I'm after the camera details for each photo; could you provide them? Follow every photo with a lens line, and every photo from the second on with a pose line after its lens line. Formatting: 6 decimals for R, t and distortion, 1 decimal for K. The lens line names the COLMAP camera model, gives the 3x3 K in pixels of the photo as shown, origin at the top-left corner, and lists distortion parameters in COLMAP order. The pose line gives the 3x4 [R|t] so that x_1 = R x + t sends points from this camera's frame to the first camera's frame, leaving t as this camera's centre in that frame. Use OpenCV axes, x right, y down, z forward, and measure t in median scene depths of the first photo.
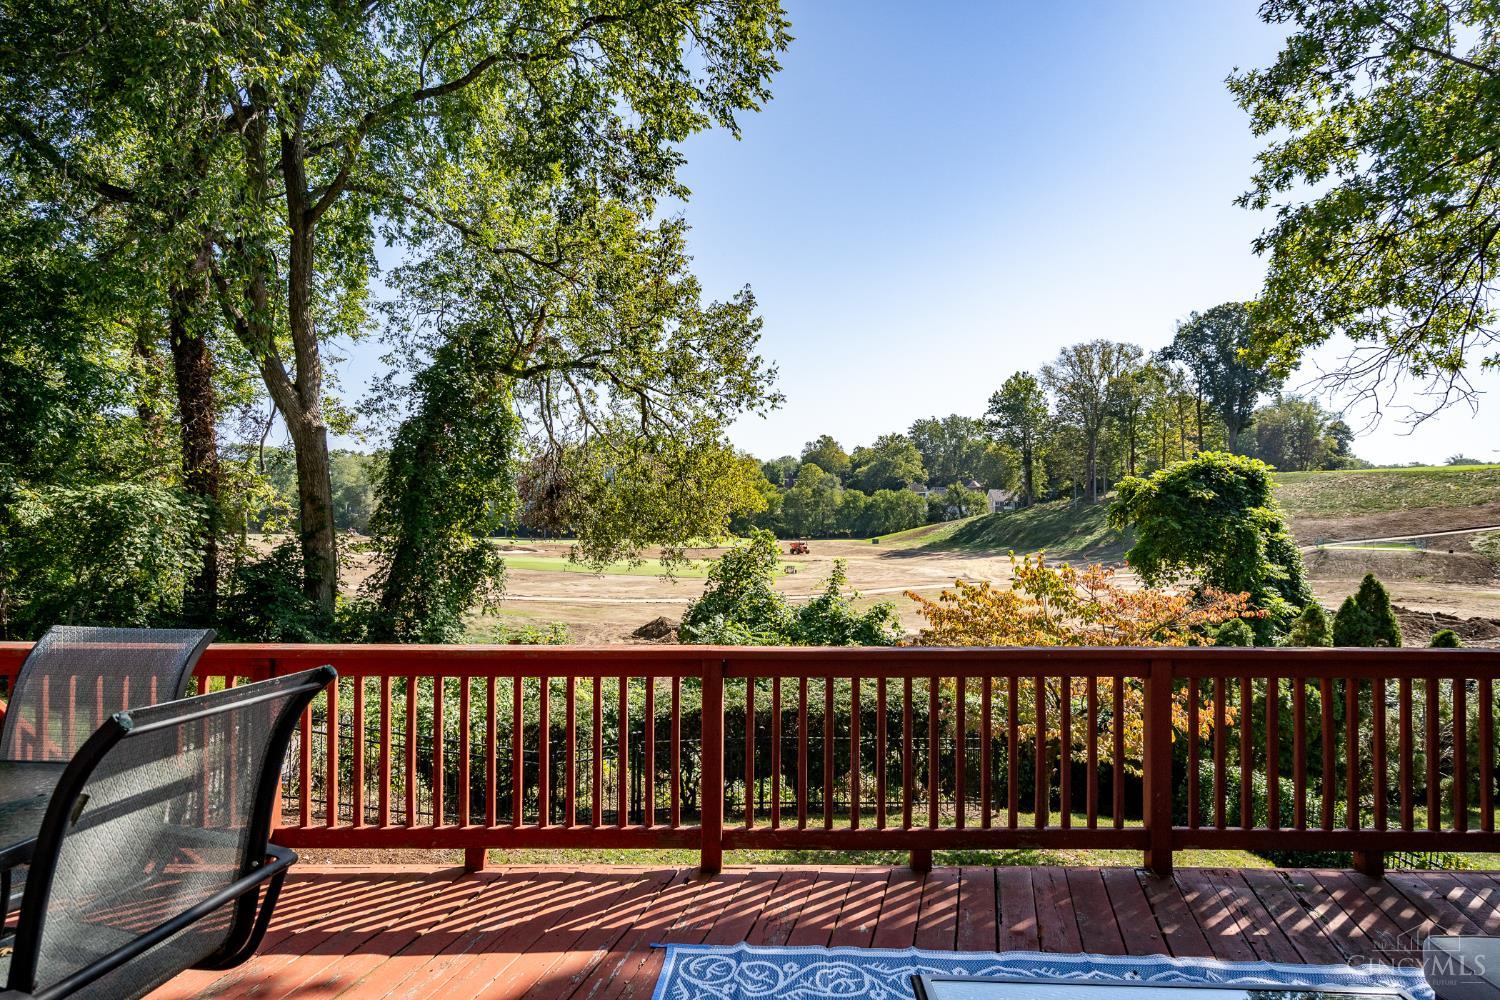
lens RADIAL K [[824.9, 0, 743.5], [0, 824.9, 501.9], [0, 0, 1]] dist [0.001941, 0.000028]
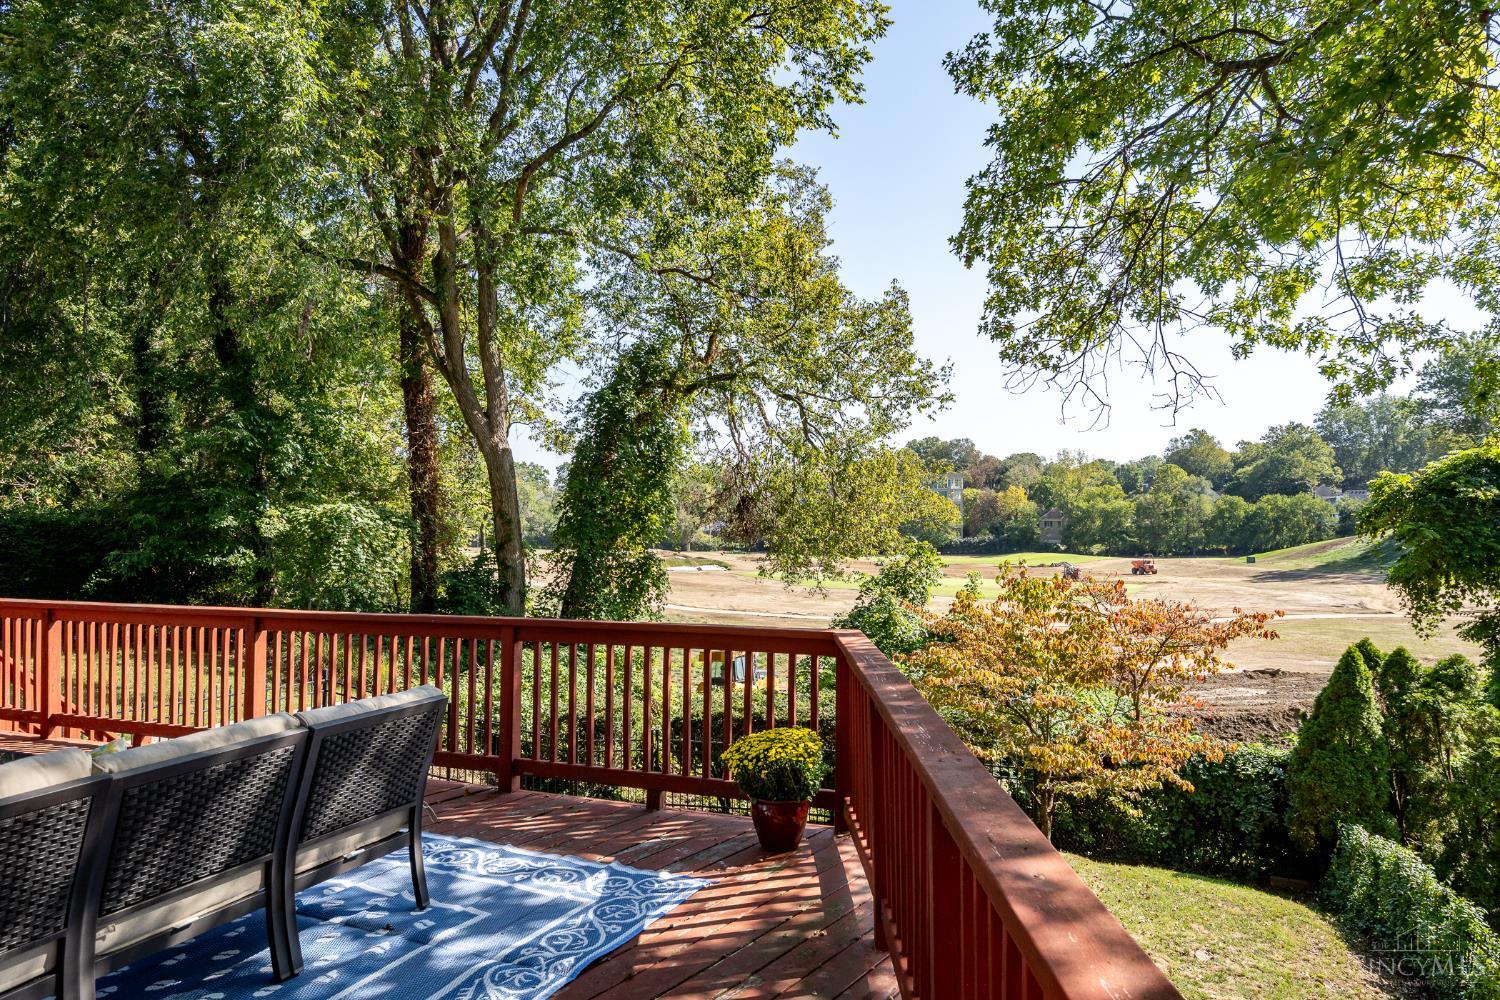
lens RADIAL K [[919.1, 0, 748.8], [0, 919.1, 505.5], [0, 0, 1]] dist [0.005885, 0.004906]
pose [[0.932663, -0.015390, -0.360420, 0.179742], [0.011829, 0.999857, -0.012084, 0.003158], [0.360554, 0.007007, 0.932712, -0.027871]]
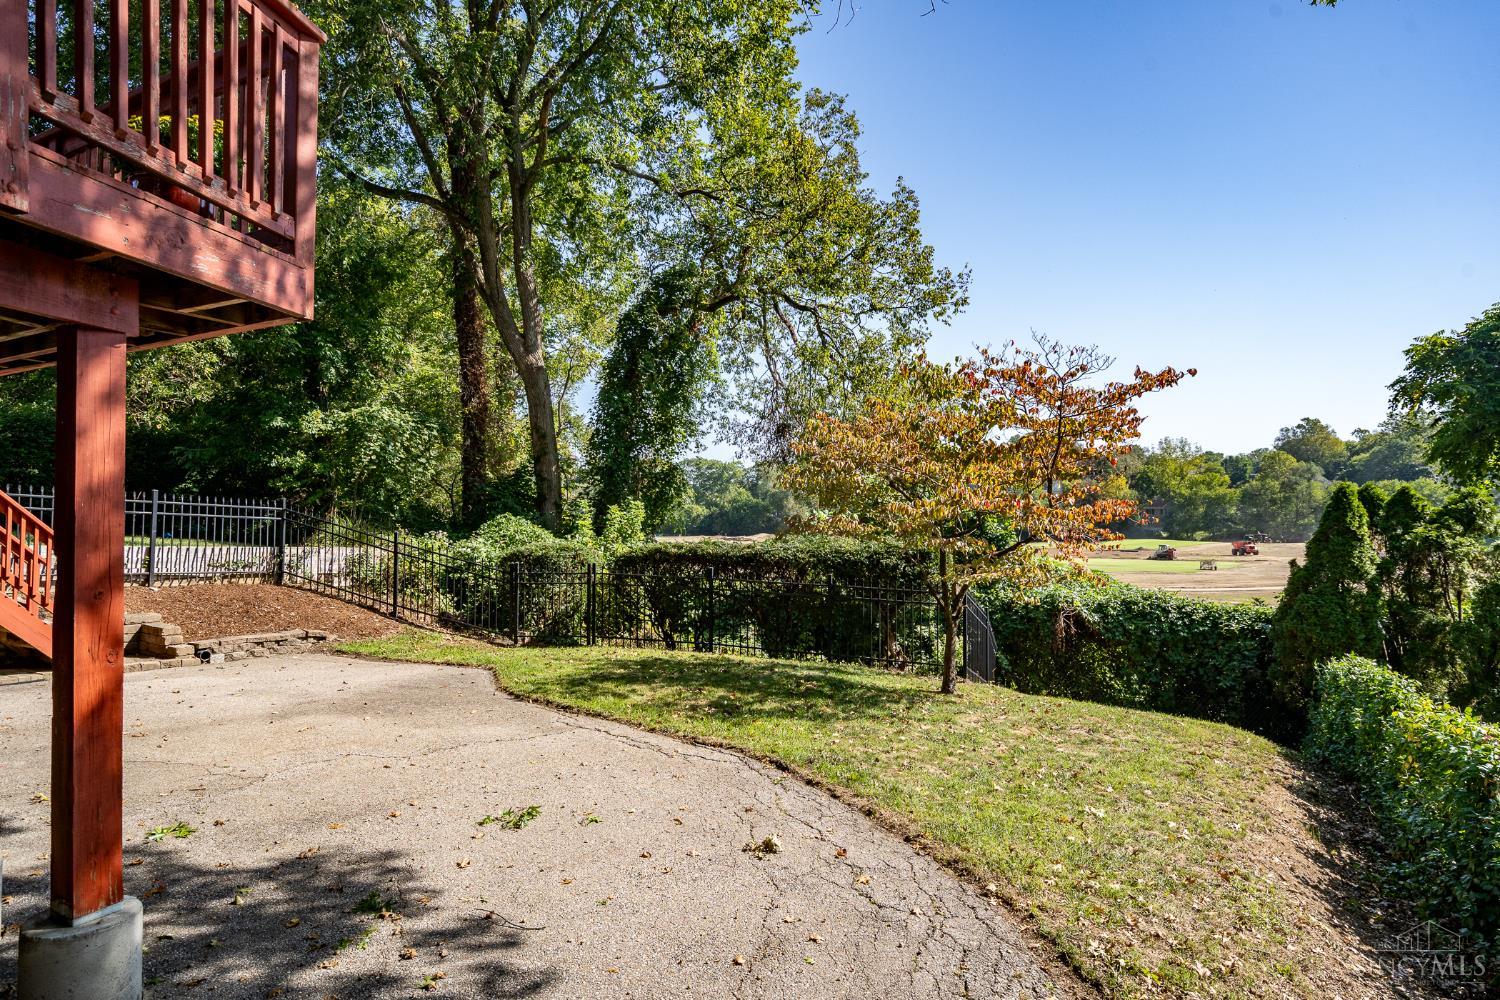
lens RADIAL K [[854.5, 0, 752.8], [0, 854.5, 505.0], [0, 0, 1]] dist [0.010002, 0.000212]
pose [[0.879018, -0.018681, -0.476422, 0.253255], [0.014211, 0.999815, -0.012984, 0.096057], [0.476576, 0.004643, 0.879121, 0.052102]]
